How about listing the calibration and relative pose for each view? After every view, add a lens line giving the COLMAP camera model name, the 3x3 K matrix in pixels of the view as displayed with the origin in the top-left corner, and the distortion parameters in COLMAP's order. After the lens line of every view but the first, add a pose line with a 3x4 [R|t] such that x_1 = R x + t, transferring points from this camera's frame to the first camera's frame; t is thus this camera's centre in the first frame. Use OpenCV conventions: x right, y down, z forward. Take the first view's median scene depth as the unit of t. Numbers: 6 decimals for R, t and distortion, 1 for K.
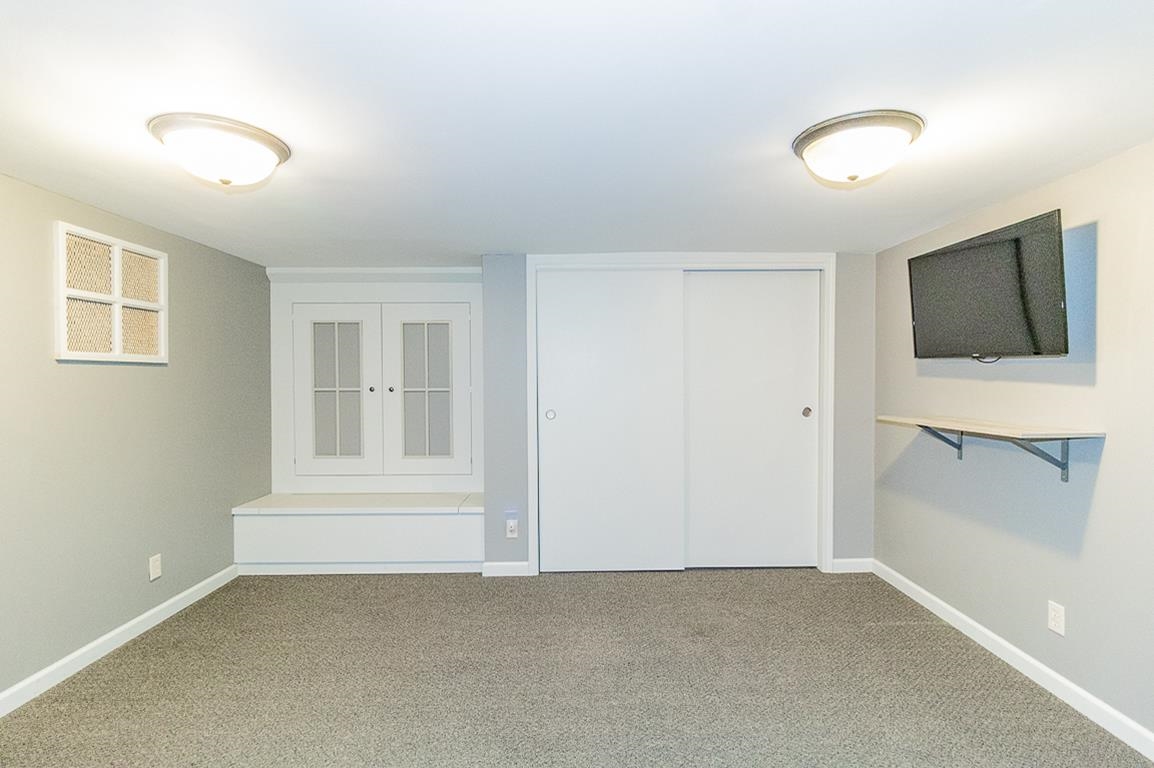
lens RADIAL K [[546.5, 0, 576.1], [0, 546.5, 384.2], [0, 0, 1]] dist [-0.003474, 0.000866]
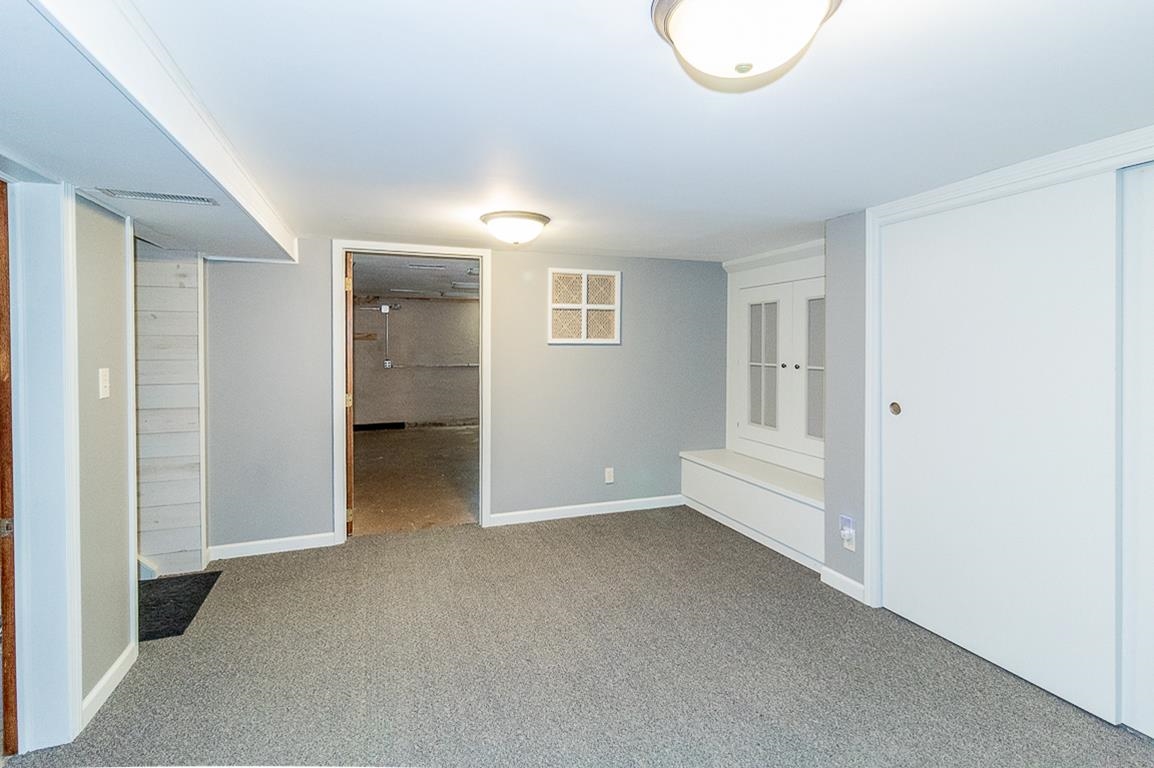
lens RADIAL K [[546.5, 0, 564.5], [0, 546.5, 343.4], [0, 0, 1]] dist [-0.003474, 0.000866]
pose [[0.321631, 0.003237, -0.946860, 0.537355], [-0.013300, 0.999911, -0.001100, -0.029778], [0.946772, 0.012947, 0.321645, 0.309680]]
